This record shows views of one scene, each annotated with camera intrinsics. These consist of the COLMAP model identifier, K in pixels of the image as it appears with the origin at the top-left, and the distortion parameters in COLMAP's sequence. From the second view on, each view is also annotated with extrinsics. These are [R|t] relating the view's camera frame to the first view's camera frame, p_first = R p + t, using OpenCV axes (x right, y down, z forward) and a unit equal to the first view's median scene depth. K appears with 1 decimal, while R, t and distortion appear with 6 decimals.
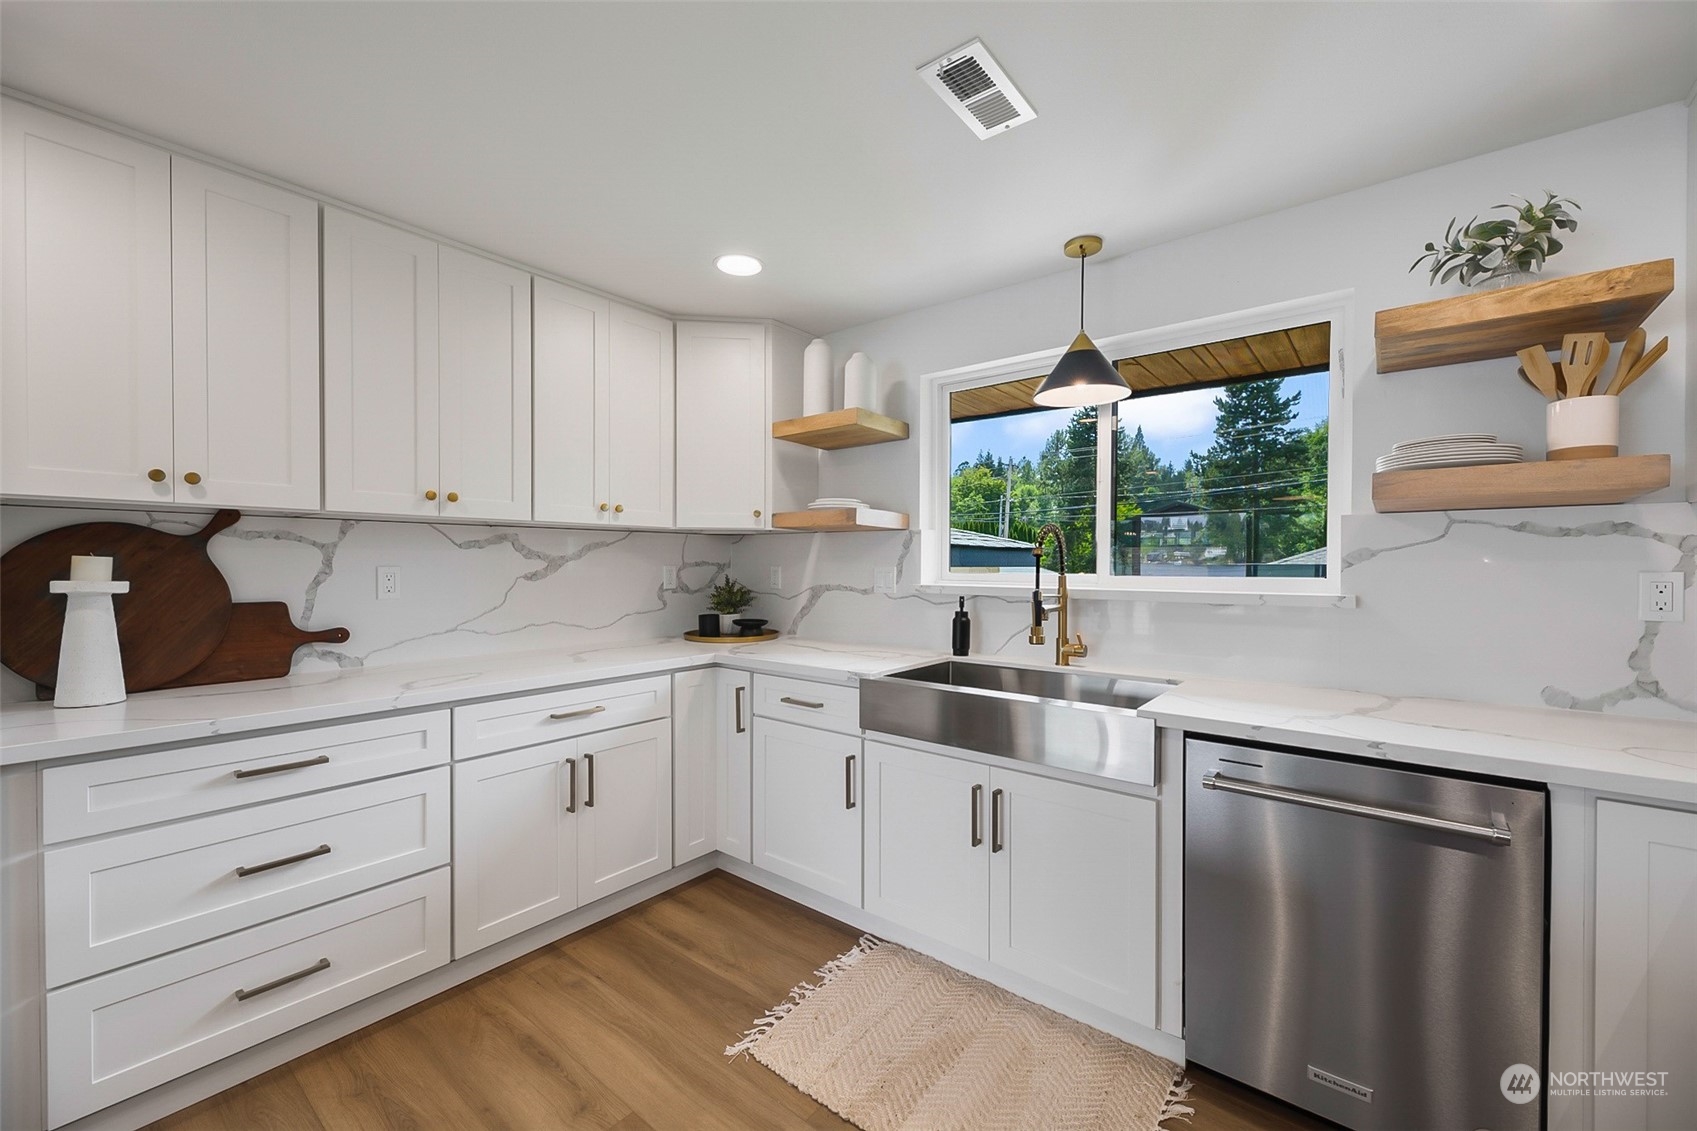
lens RADIAL K [[680.6, 0, 848.5], [0, 680.6, 565.5], [0, 0, 1]] dist [0.002122, 0.000090]
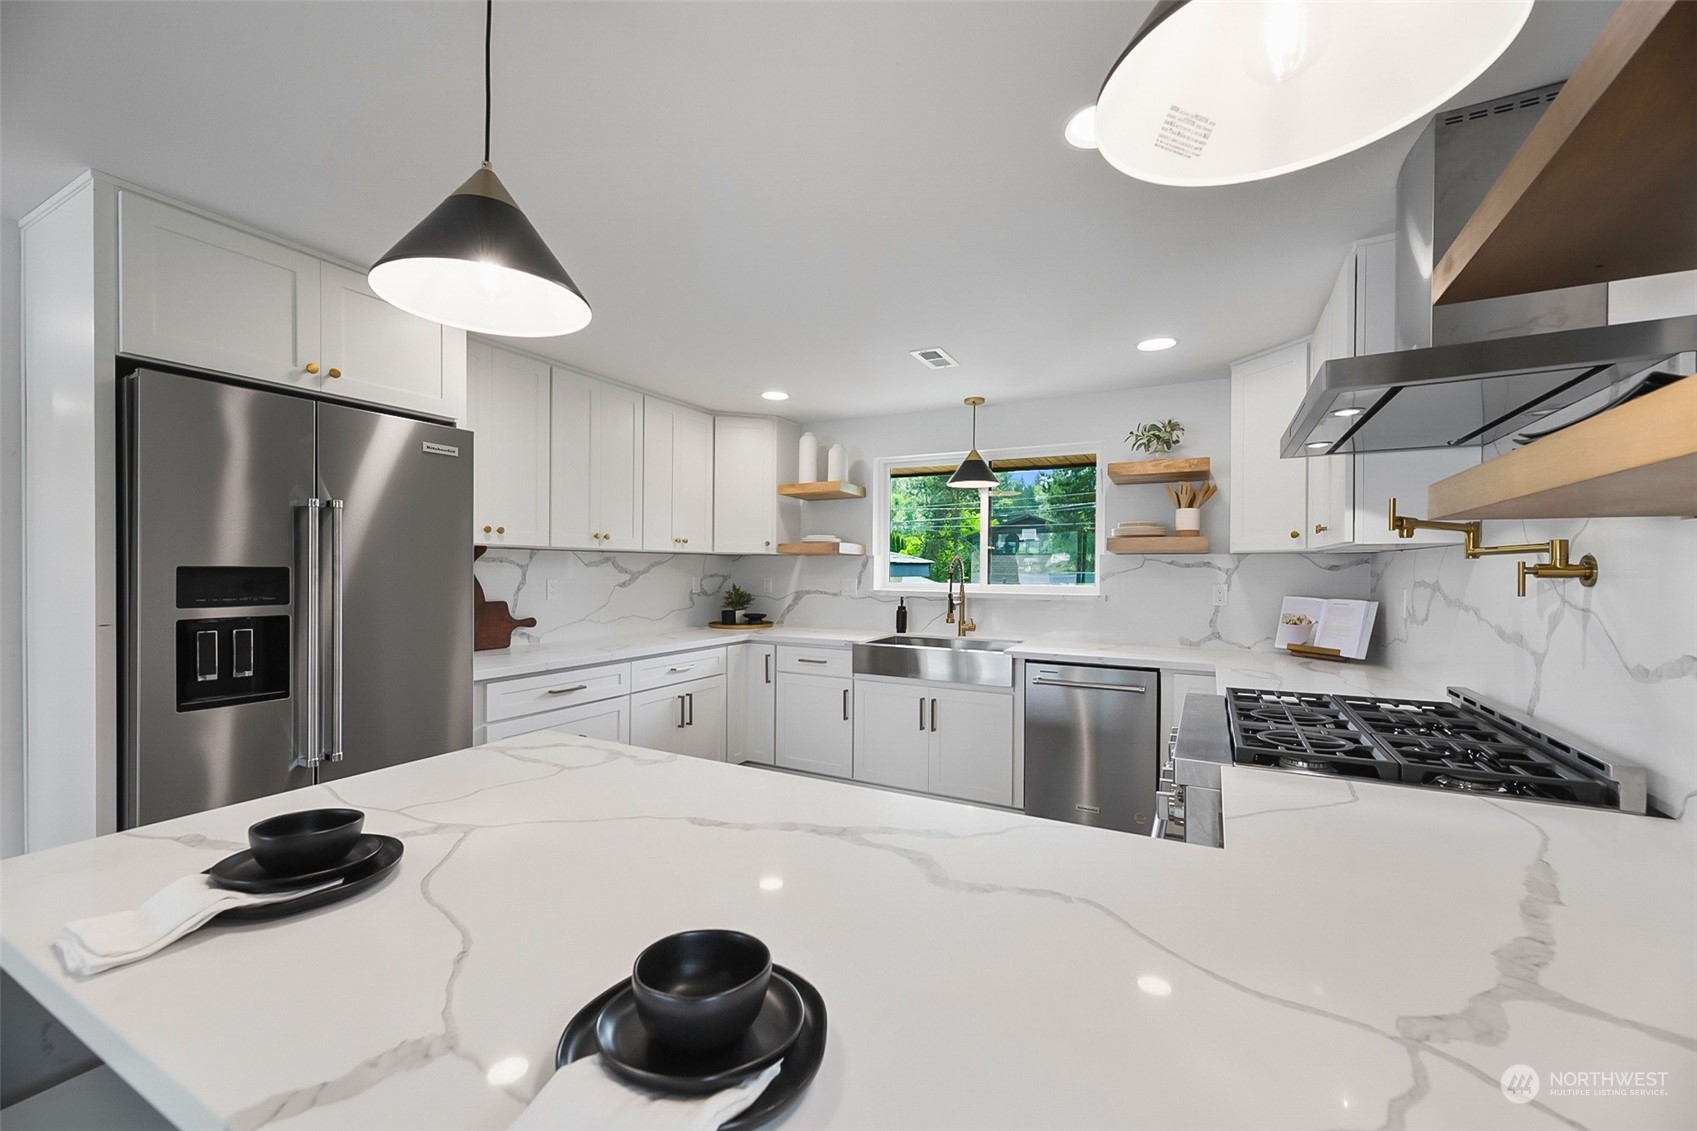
lens RADIAL K [[680.6, 0, 848.5], [0, 680.6, 565.5], [0, 0, 1]] dist [0.002122, 0.000090]
pose [[0.981550, 0.005501, 0.191128, -0.279716], [-0.004149, 0.999963, -0.007473, -0.018486], [-0.191162, 0.006542, 0.981537, -0.603047]]
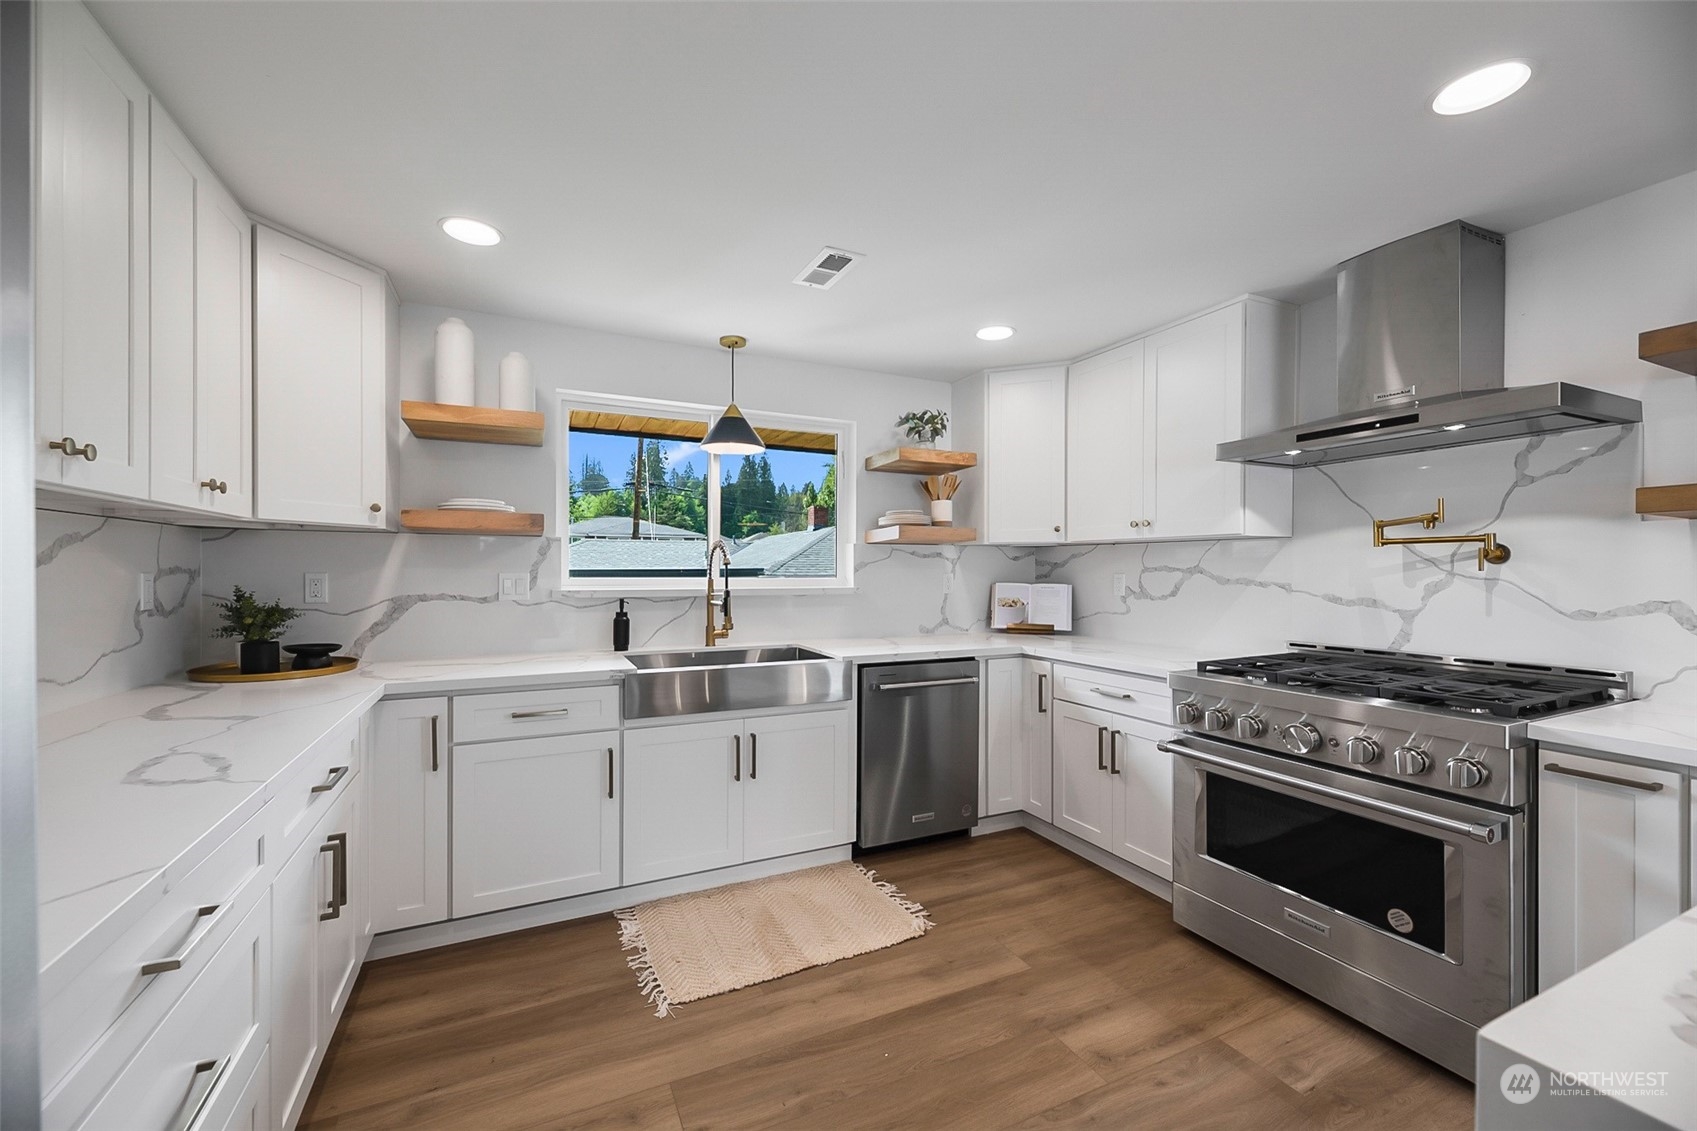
lens RADIAL K [[675.3, 0, 848.5], [0, 675.3, 565.5], [0, 0, 1]] dist [0.001460, 0.000044]
pose [[0.426746, 0.004360, 0.904361, -0.698877], [0.001671, 0.999983, -0.005610, -0.003318], [-0.904370, 0.003905, 0.426731, 0.175012]]
